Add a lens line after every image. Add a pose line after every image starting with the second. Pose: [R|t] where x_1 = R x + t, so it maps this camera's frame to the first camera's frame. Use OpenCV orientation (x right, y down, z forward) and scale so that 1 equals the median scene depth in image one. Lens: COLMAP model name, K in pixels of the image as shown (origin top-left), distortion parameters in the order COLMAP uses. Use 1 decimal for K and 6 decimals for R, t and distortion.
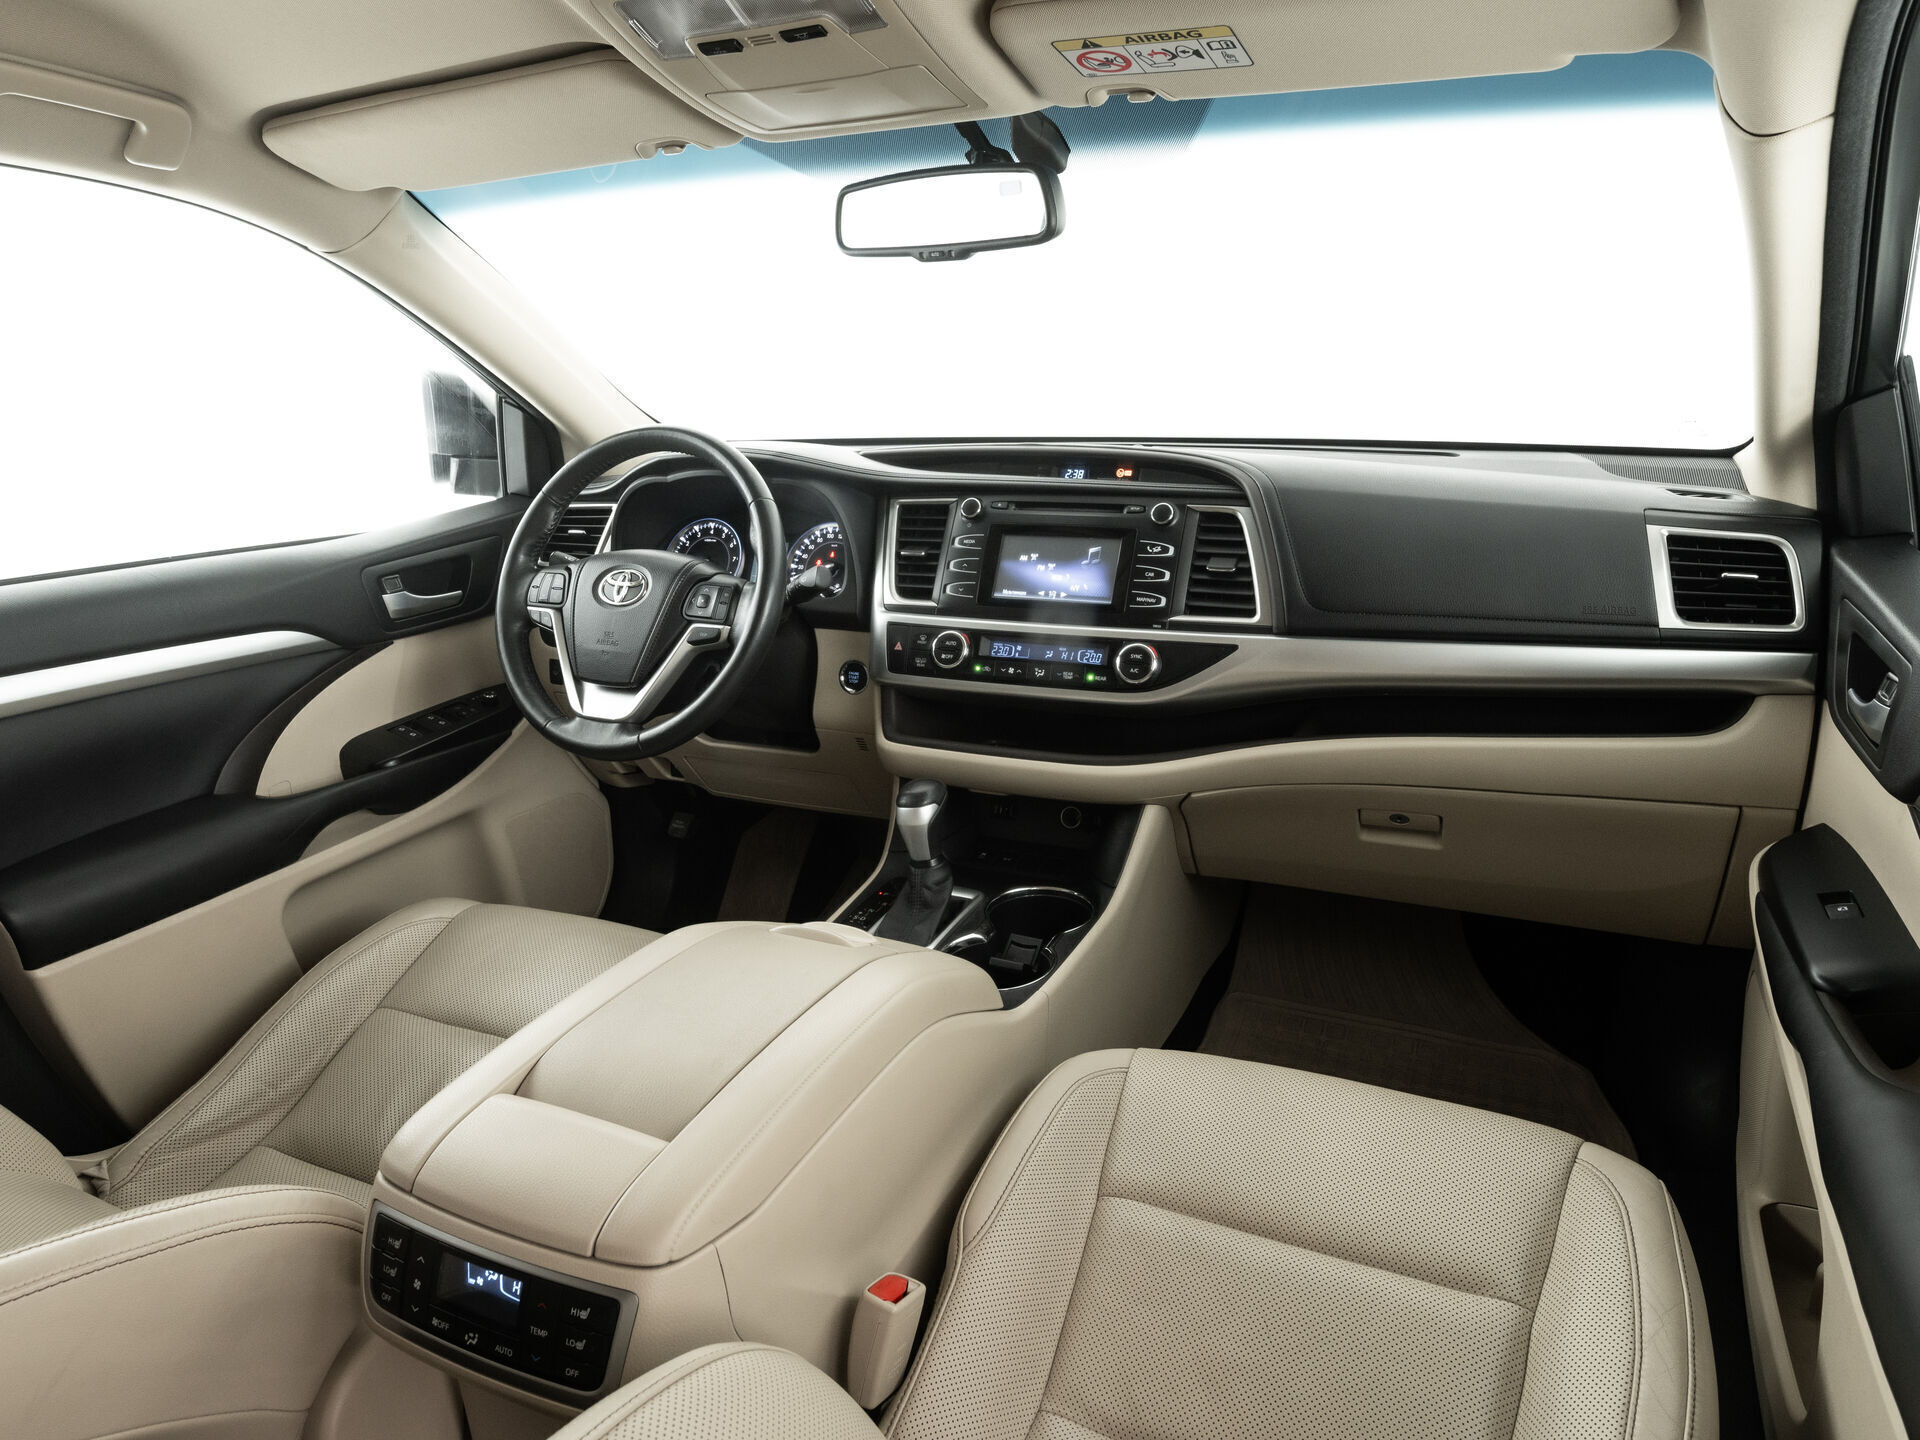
lens RADIAL K [[1249.9, 0, 960.9], [0, 1249.9, 715.5], [0, 0, 1]] dist [-0.017919, -0.004107]
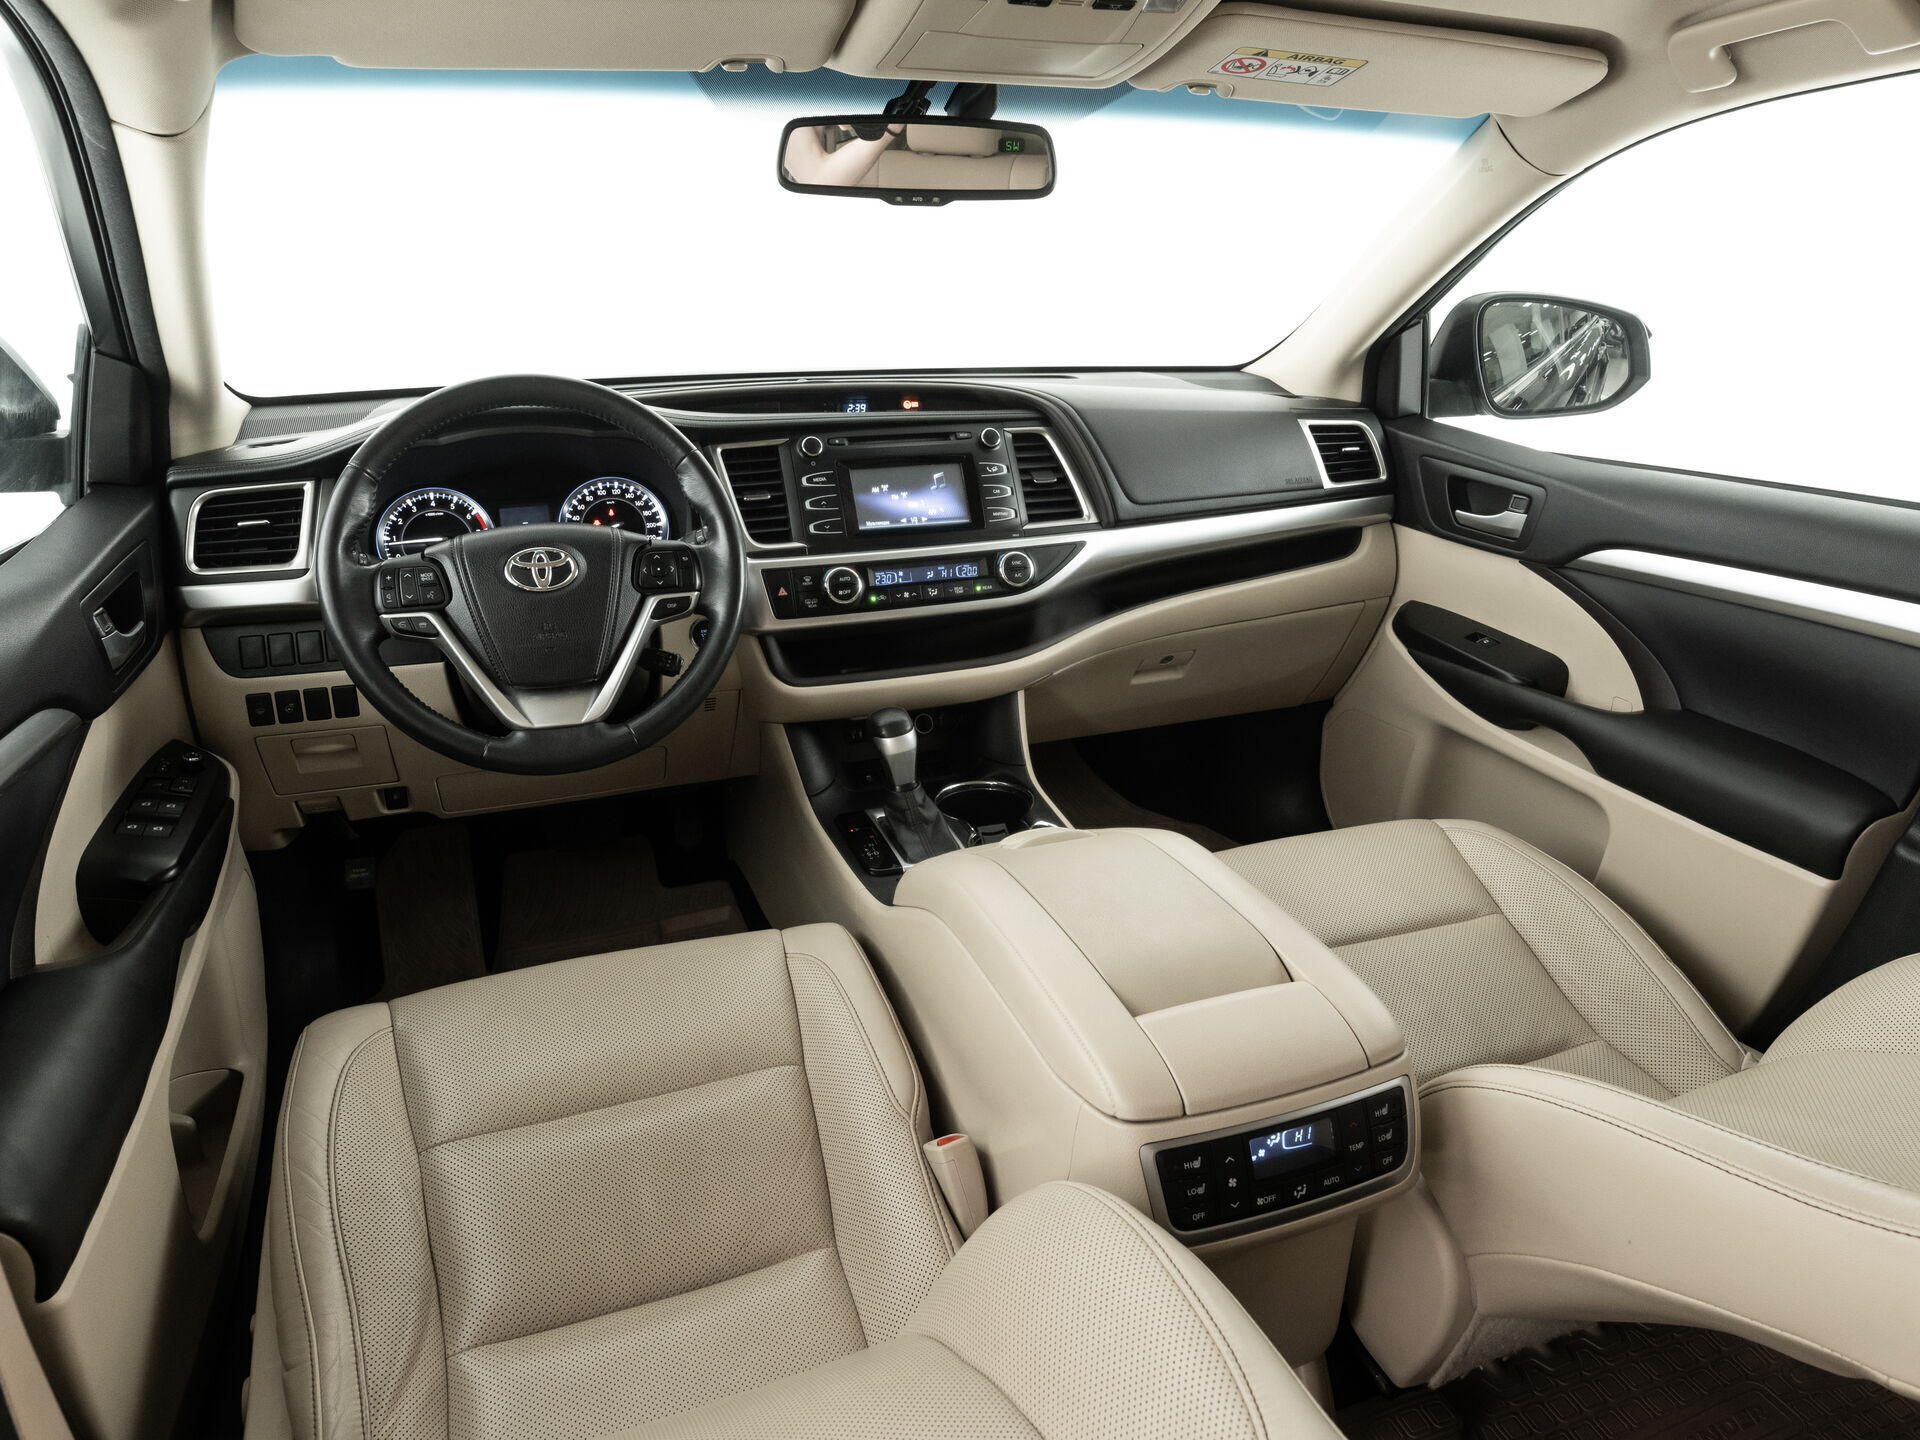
lens RADIAL K [[1249.8, 0, 960.4], [0, 1249.8, 715.6], [0, 0, 1]] dist [-0.024142, -0.002931]
pose [[0.702793, -0.218513, 0.677003, -0.666819], [0.181564, 0.975236, 0.126291, -0.061437], [-0.687834, 0.034163, 0.725063, 0.196490]]
